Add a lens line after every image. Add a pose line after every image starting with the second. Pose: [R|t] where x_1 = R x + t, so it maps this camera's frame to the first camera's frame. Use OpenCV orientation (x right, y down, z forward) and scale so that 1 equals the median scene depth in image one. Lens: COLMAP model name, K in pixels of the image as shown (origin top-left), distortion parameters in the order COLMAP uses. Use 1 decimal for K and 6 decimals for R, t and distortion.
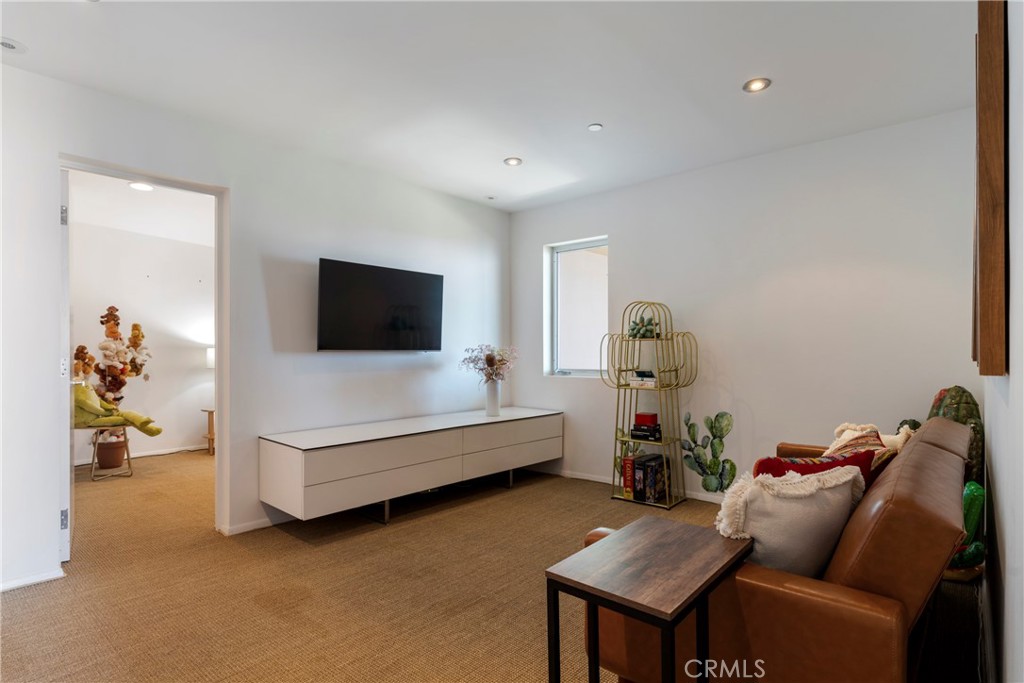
lens RADIAL K [[529.6, 0, 511.4], [0, 529.6, 350.9], [0, 0, 1]] dist [-0.004218, -0.000353]
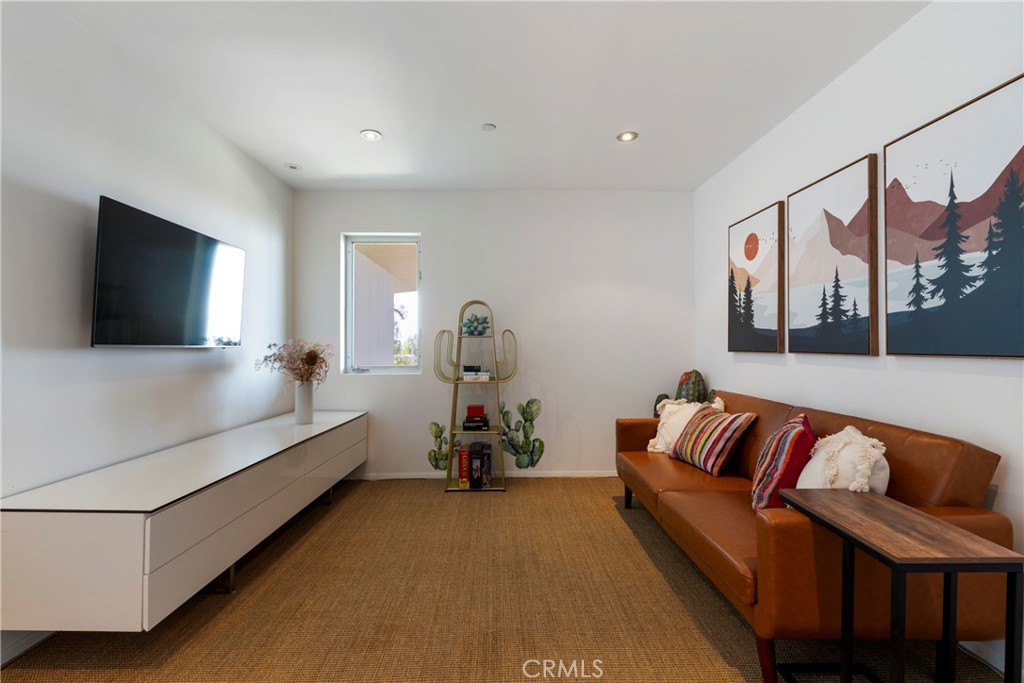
lens RADIAL K [[470.1, 0, 512.0], [0, 470.1, 341.5], [0, 0, 1]] dist [-0.000618, 0.000359]
pose [[0.742655, 0.008911, 0.669615, -0.470906], [0.000705, 0.999901, -0.014087, 0.003296], [-0.669674, 0.010934, 0.742575, 0.348910]]
